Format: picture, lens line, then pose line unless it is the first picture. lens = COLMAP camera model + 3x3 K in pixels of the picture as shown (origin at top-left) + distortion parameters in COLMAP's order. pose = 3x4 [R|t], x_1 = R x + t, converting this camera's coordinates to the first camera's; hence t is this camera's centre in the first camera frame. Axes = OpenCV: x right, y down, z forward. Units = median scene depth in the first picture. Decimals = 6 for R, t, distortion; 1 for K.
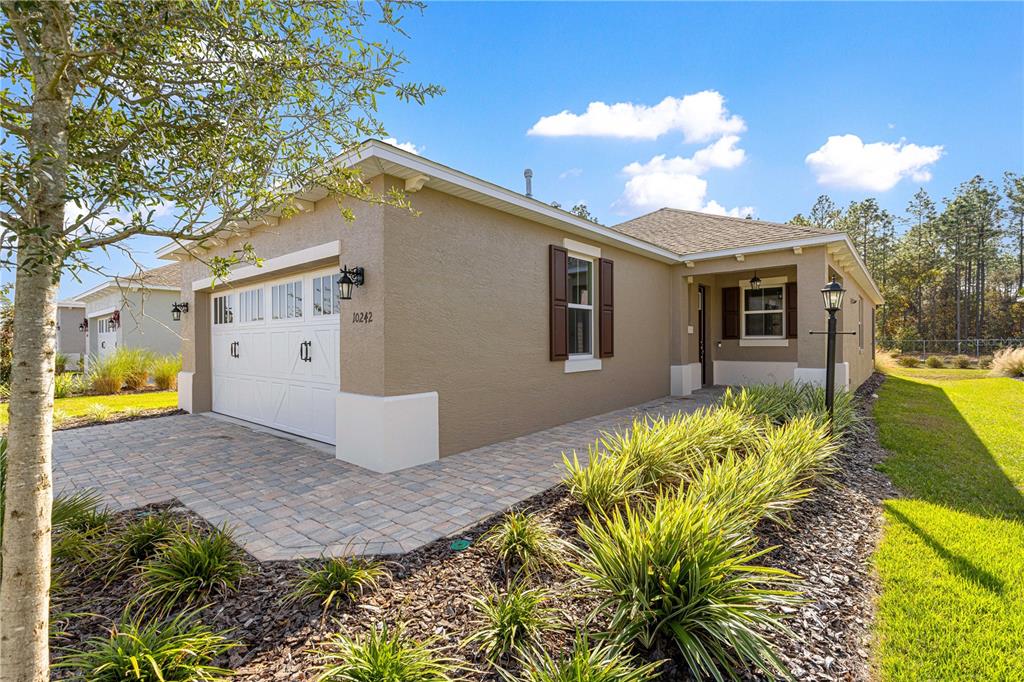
lens RADIAL K [[462.8, 0, 537.3], [0, 462.8, 344.7], [0, 0, 1]] dist [0.011701, -0.002400]
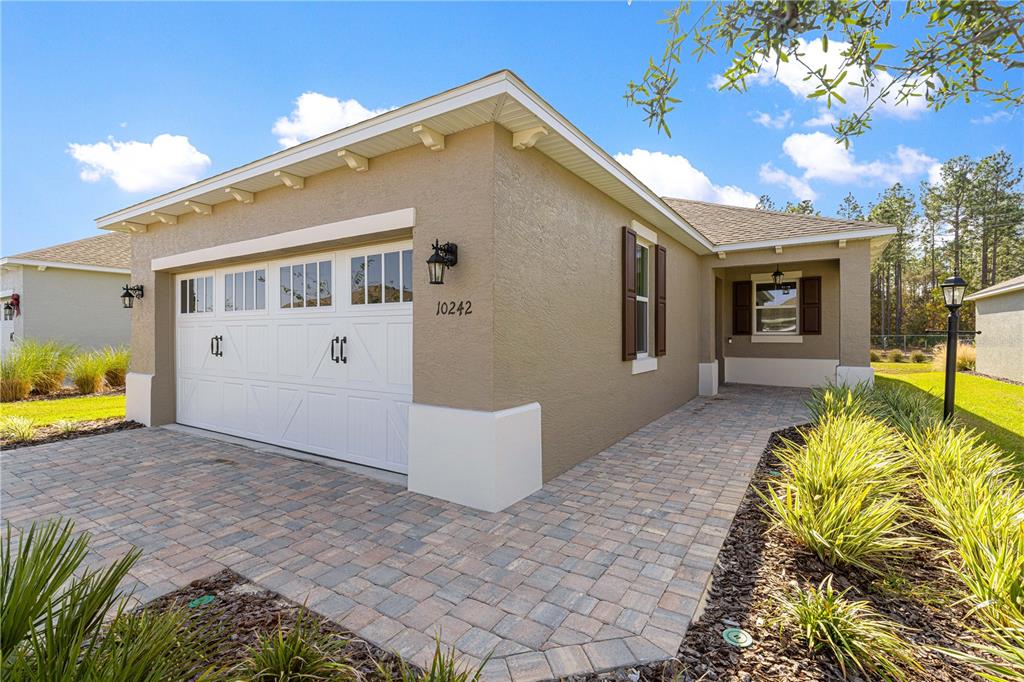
lens RADIAL K [[462.8, 0, 512.1], [0, 462.8, 336.4], [0, 0, 1]] dist [0.011701, -0.002400]
pose [[0.991429, 0.005379, 0.130534, -0.282932], [-0.005363, 0.999986, -0.000473, -0.008972], [-0.130534, -0.000231, 0.991444, 0.165998]]
